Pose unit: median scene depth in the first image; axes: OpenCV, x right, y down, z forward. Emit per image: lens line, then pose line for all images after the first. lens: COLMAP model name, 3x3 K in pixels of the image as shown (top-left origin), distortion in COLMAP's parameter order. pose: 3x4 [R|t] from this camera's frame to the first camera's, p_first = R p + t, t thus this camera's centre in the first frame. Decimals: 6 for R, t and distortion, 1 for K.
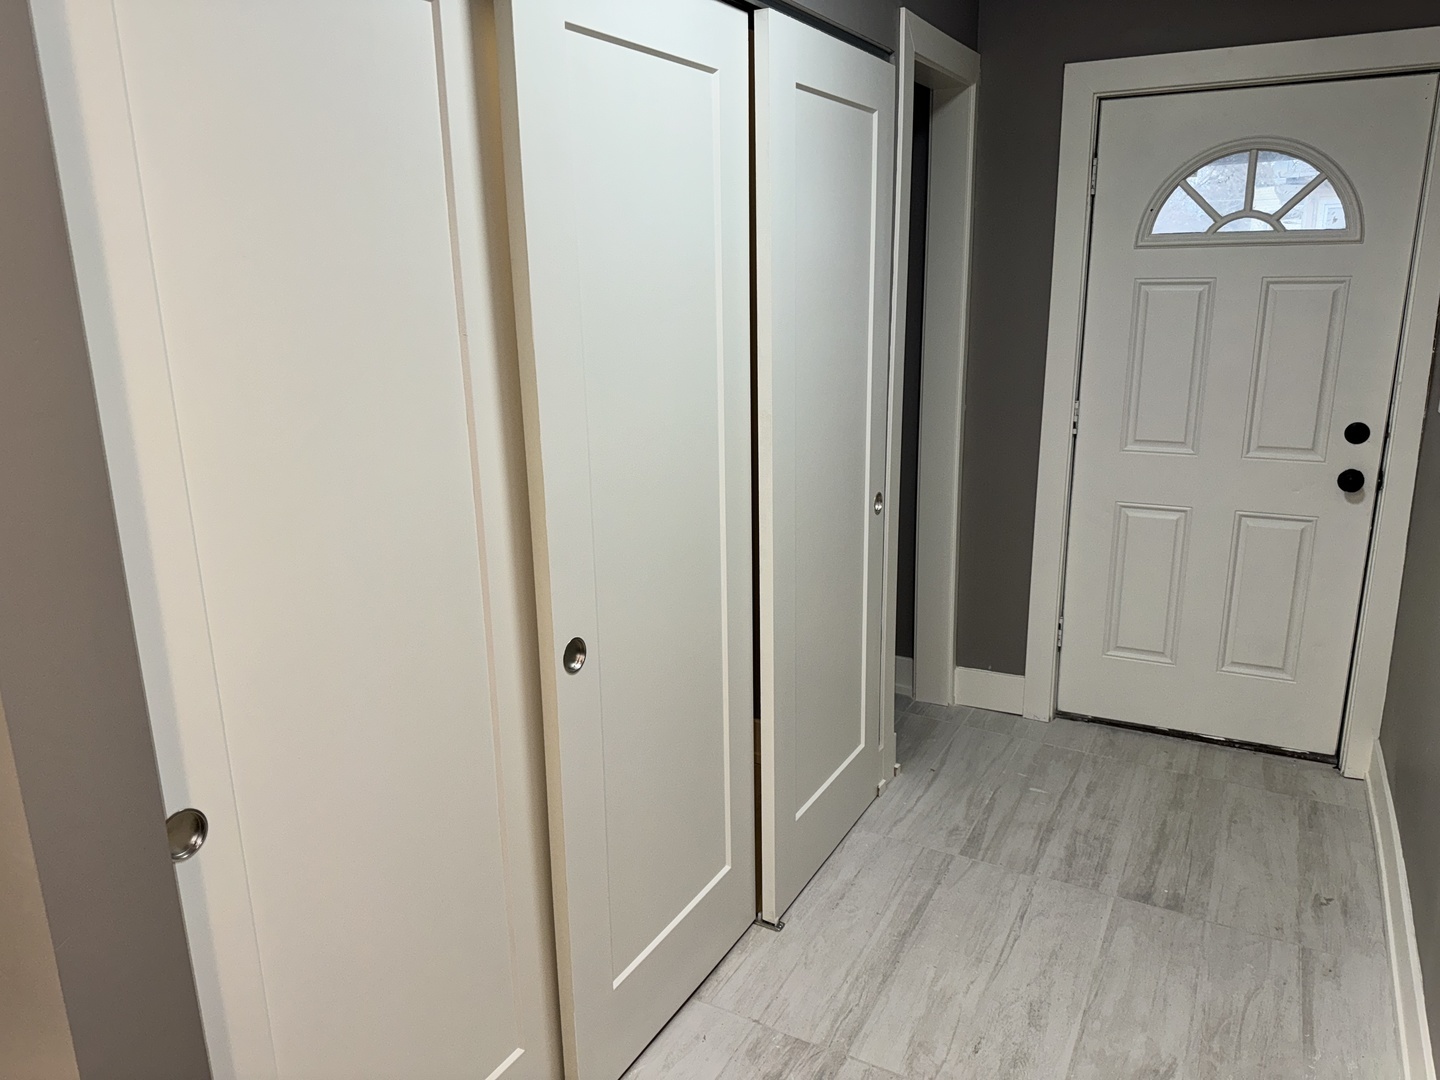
lens RADIAL K [[1021.0, 0, 711.6], [0, 1021.0, 535.8], [0, 0, 1]] dist [-0.009779, -0.019555]
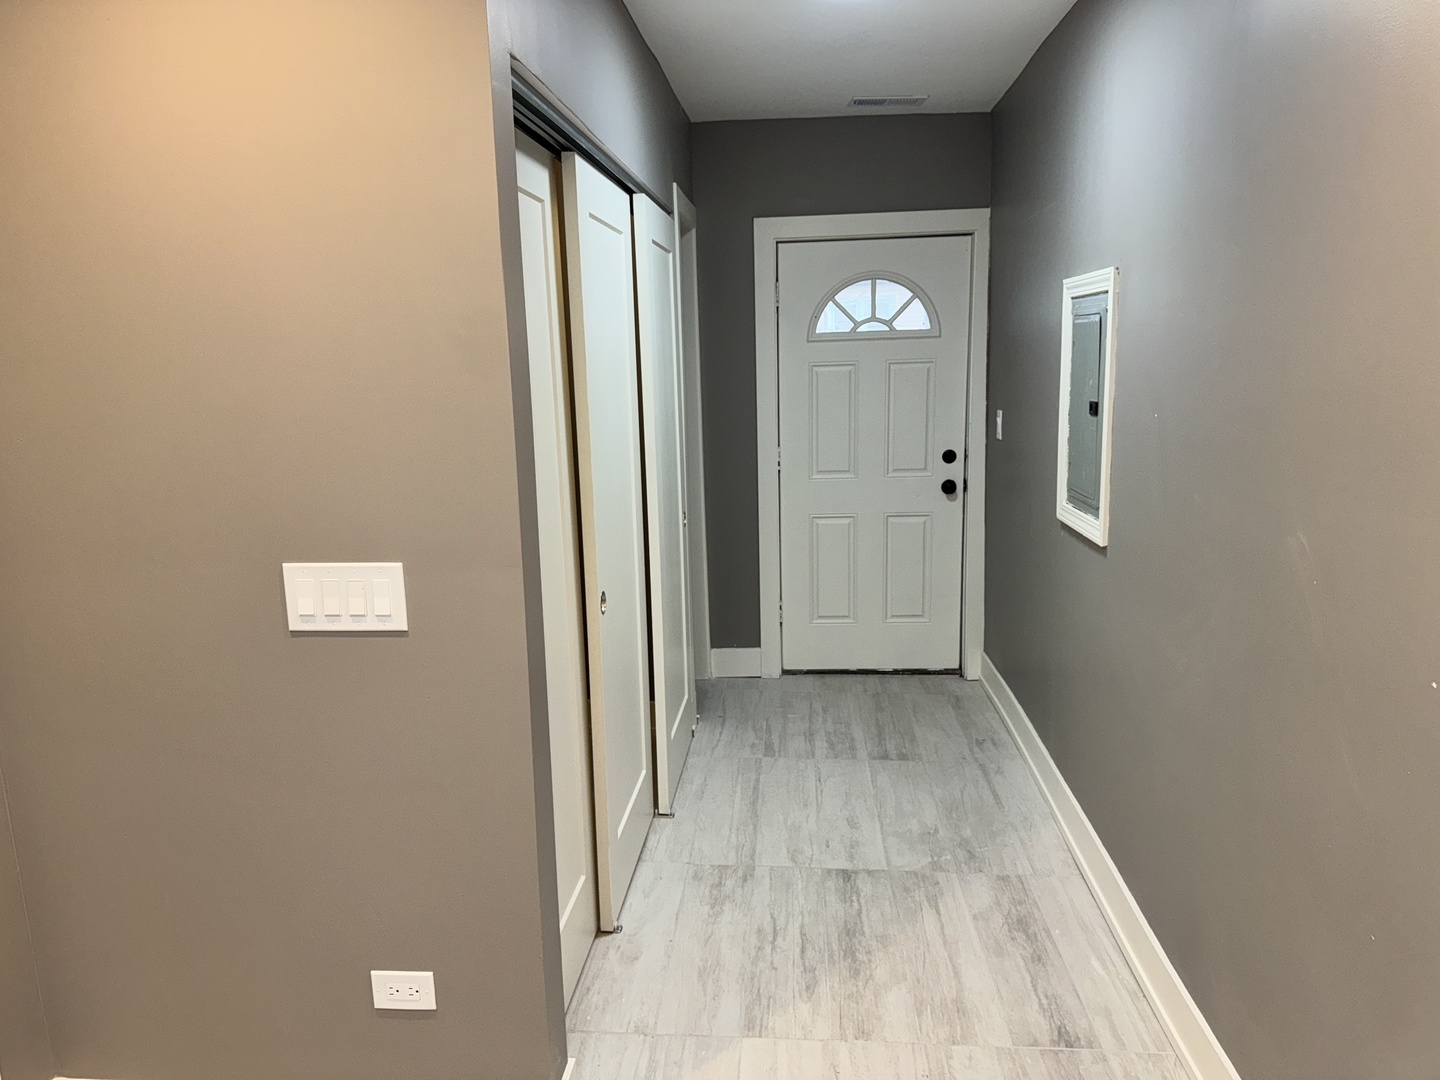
lens RADIAL K [[1014.6, 0, 705.7], [0, 1014.6, 543.6], [0, 0, 1]] dist [0.054891, -0.070150]
pose [[0.913190, -0.081845, 0.399231, -0.352943], [0.112035, 0.992299, -0.052836, 0.074475], [-0.391832, 0.092977, 0.915327, -0.288227]]
